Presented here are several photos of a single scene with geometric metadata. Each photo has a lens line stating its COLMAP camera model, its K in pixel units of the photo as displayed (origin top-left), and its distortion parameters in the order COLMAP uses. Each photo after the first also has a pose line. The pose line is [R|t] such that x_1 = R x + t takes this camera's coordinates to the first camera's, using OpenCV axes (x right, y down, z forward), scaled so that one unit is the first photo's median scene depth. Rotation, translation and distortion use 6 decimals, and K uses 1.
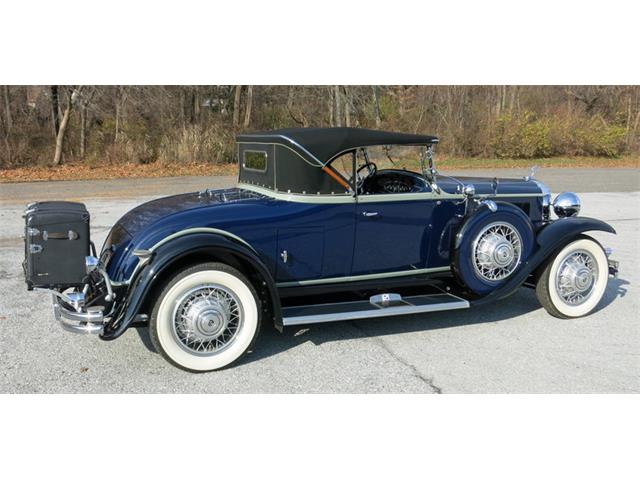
lens RADIAL K [[628.2, 0, 294.0], [0, 628.2, 227.3], [0, 0, 1]] dist [-0.053815, -0.005429]
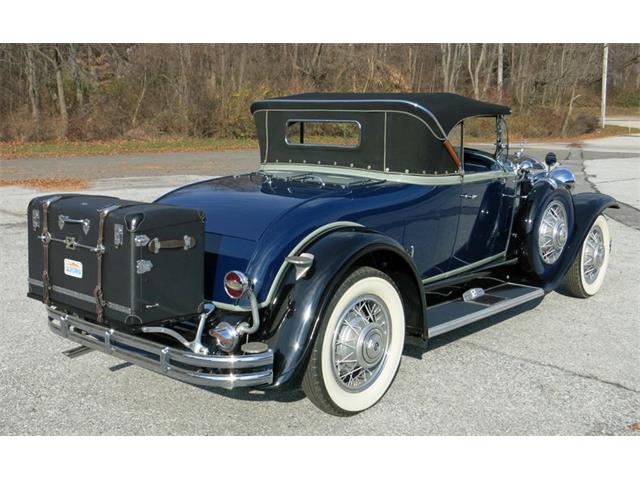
lens RADIAL K [[733.0, 0, 292.9], [0, 733.0, 217.2], [0, 0, 1]] dist [-0.055749, 0.028753]
pose [[0.893246, -0.049634, 0.446821, -0.546057], [0.051753, 0.998632, 0.007471, -0.013016], [-0.446580, 0.016451, 0.894592, 0.225930]]
